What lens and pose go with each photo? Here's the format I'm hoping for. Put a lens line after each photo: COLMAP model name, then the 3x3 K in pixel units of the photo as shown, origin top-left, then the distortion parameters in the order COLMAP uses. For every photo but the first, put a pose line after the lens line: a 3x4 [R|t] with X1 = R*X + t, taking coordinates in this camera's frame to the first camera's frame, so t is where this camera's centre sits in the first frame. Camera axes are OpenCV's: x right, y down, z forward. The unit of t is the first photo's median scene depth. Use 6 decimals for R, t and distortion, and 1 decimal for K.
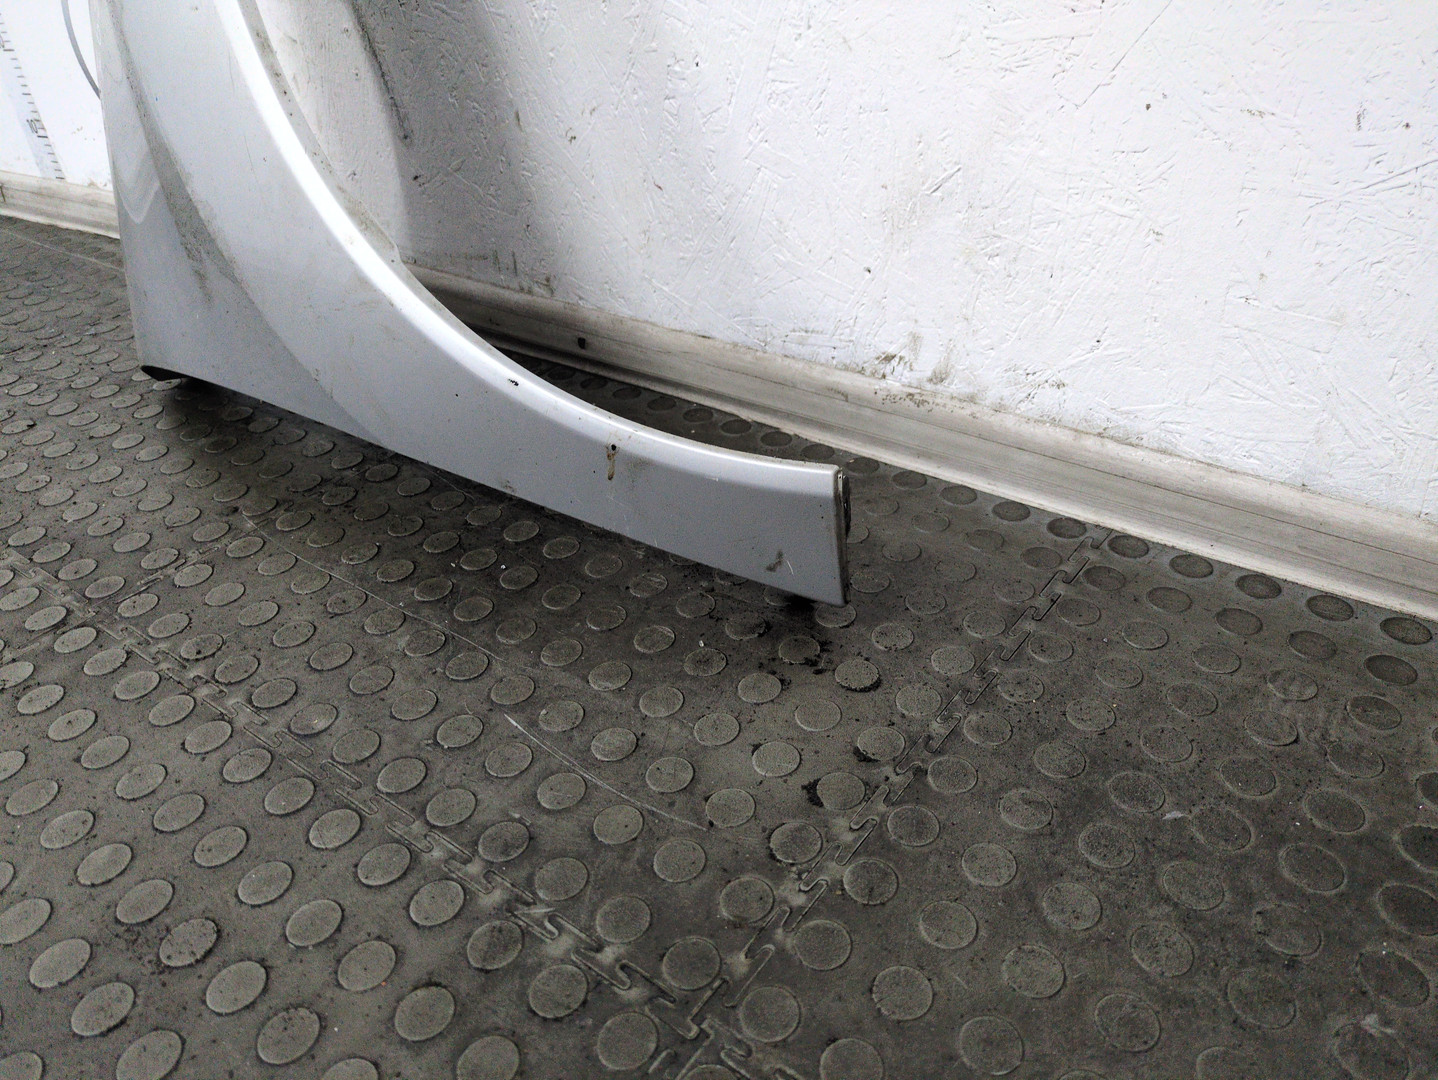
lens RADIAL K [[1110.8, 0, 721.8], [0, 1110.8, 538.6], [0, 0, 1]] dist [0.016145, -0.005514]
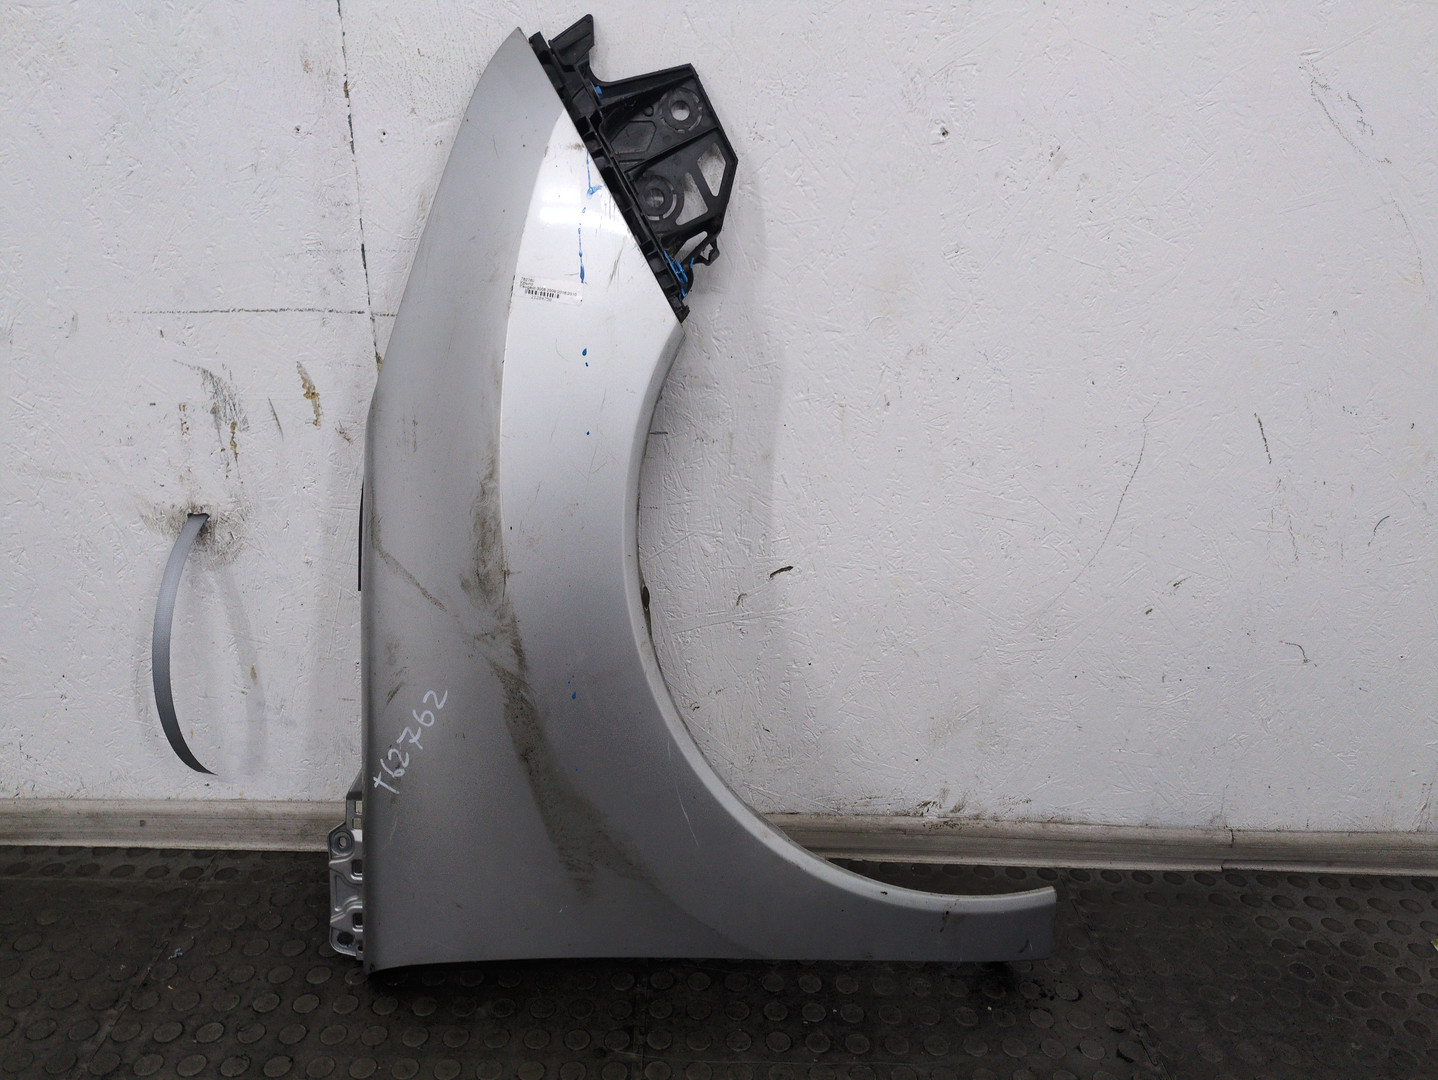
lens RADIAL K [[1110.8, 0, 713.8], [0, 1110.8, 532.0], [0, 0, 1]] dist [0.016145, -0.005514]
pose [[0.767740, -0.116682, 0.630048, -1.199251], [0.262241, 0.954377, -0.142805, -0.423756], [-0.584641, 0.274862, 0.763312, -0.262911]]
